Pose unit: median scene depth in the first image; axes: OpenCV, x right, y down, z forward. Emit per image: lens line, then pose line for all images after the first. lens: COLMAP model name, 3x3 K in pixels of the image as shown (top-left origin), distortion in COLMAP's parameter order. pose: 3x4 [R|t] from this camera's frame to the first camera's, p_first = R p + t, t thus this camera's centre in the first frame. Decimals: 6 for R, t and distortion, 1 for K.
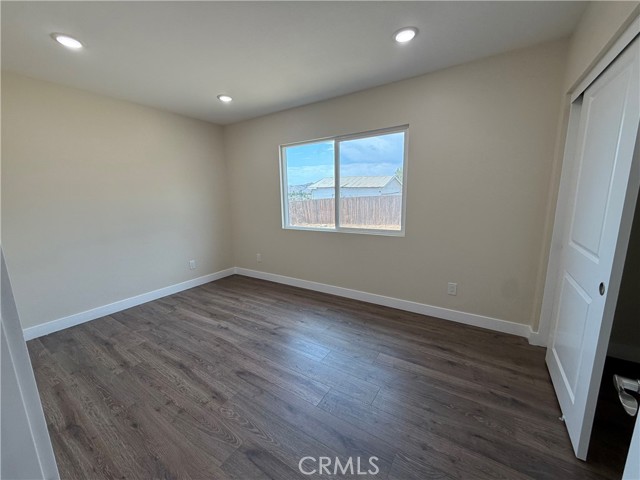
lens RADIAL K [[256.3, 0, 318.2], [0, 256.3, 242.1], [0, 0, 1]] dist [-0.000869, -0.000036]
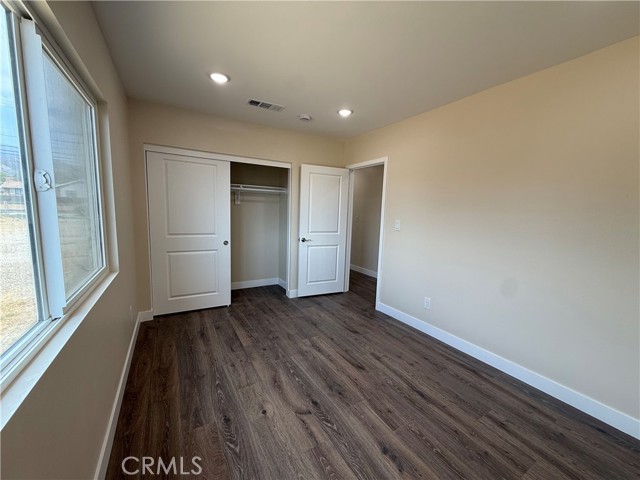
lens RADIAL K [[256.3, 0, 318.2], [0, 256.3, 242.1], [0, 0, 1]] dist [-0.000869, -0.000036]
pose [[-0.895011, -0.063595, 0.441487, -0.555740], [0.067135, 0.959302, 0.274286, -0.325565], [-0.440962, 0.275128, -0.854317, 1.757976]]
